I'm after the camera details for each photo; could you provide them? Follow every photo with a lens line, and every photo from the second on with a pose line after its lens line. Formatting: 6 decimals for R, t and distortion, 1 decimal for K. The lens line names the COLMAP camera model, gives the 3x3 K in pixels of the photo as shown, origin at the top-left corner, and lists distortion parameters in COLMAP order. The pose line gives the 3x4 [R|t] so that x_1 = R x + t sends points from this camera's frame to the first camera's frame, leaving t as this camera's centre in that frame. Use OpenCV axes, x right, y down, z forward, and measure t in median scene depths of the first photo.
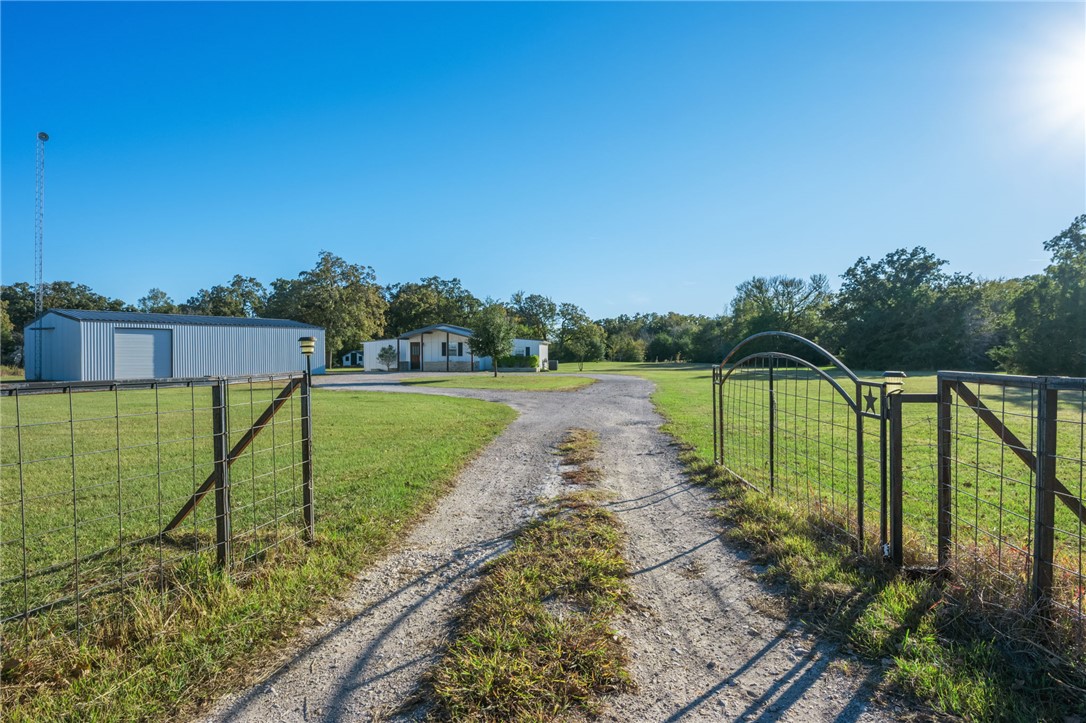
lens RADIAL K [[436.5, 0, 546.4], [0, 436.5, 368.5], [0, 0, 1]] dist [-0.002460, -0.000418]
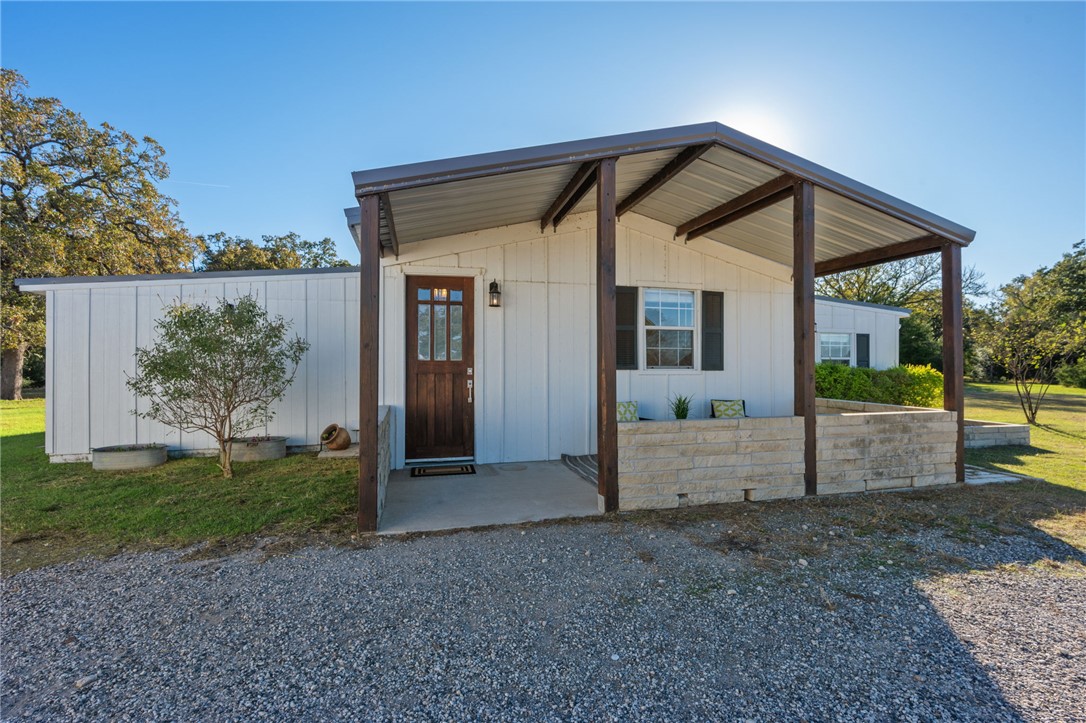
lens RADIAL K [[436.5, 0, 546.4], [0, 436.5, 368.5], [0, 0, 1]] dist [-0.002460, -0.000418]
pose [[0.946304, 0.002281, 0.323271, -0.187821], [0.002139, 0.999909, -0.013318, -0.015834], [-0.323272, 0.013294, 0.946213, 0.504410]]
